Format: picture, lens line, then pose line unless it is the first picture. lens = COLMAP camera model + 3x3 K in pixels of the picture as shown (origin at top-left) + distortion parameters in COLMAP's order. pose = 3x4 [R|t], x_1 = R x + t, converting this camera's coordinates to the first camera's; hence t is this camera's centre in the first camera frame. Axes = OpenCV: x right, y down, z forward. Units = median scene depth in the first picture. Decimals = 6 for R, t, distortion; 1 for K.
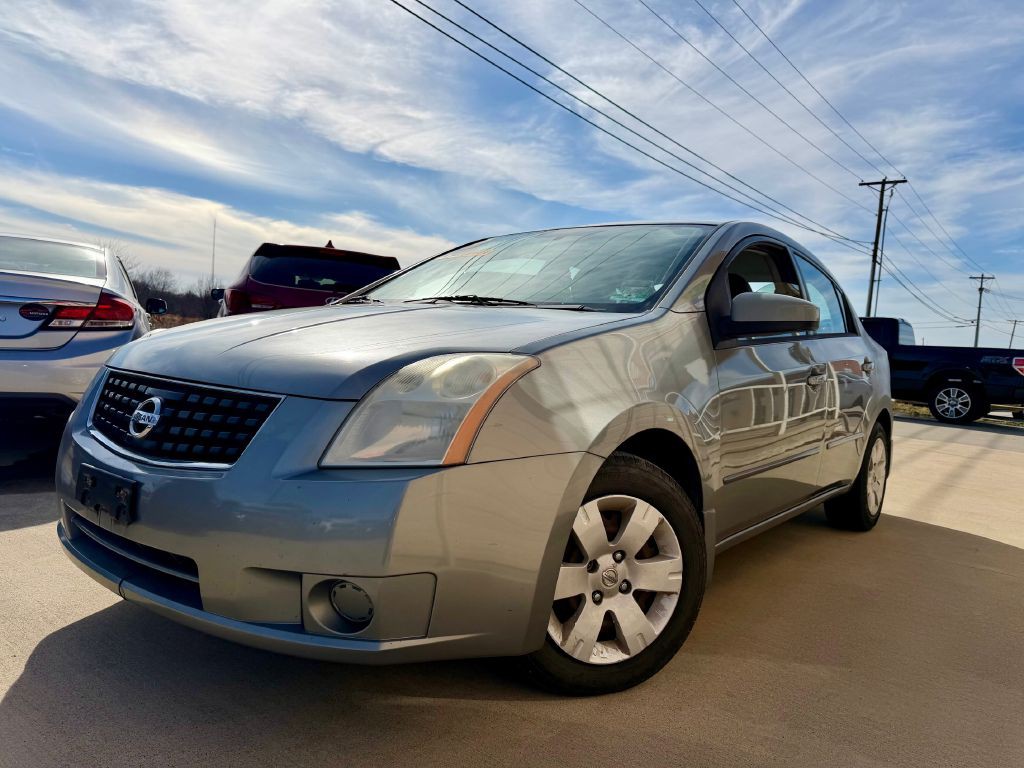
lens RADIAL K [[730.5, 0, 508.6], [0, 730.5, 389.1], [0, 0, 1]] dist [0.009786, -0.006626]
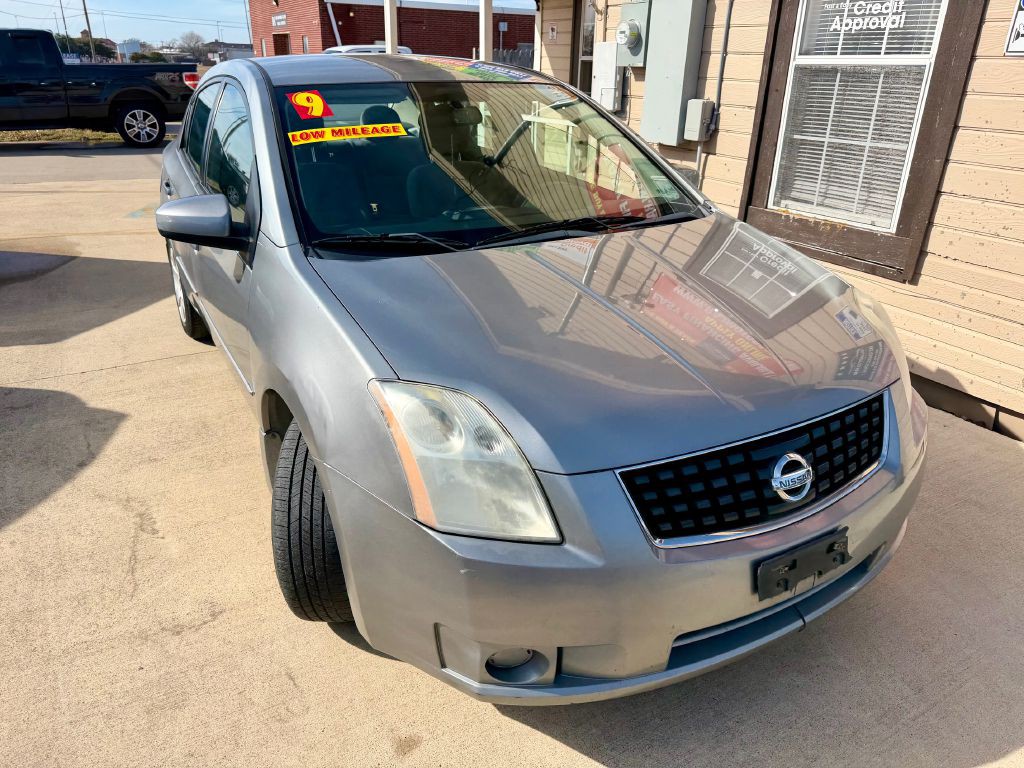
lens RADIAL K [[726.7, 0, 520.0], [0, 726.7, 393.9], [0, 0, 1]] dist [-0.002786, -0.000216]
pose [[0.374896, -0.443580, 0.814057, -1.187708], [0.075919, 0.889840, 0.449912, -0.444241], [-0.923953, -0.106867, 0.367274, 0.886611]]
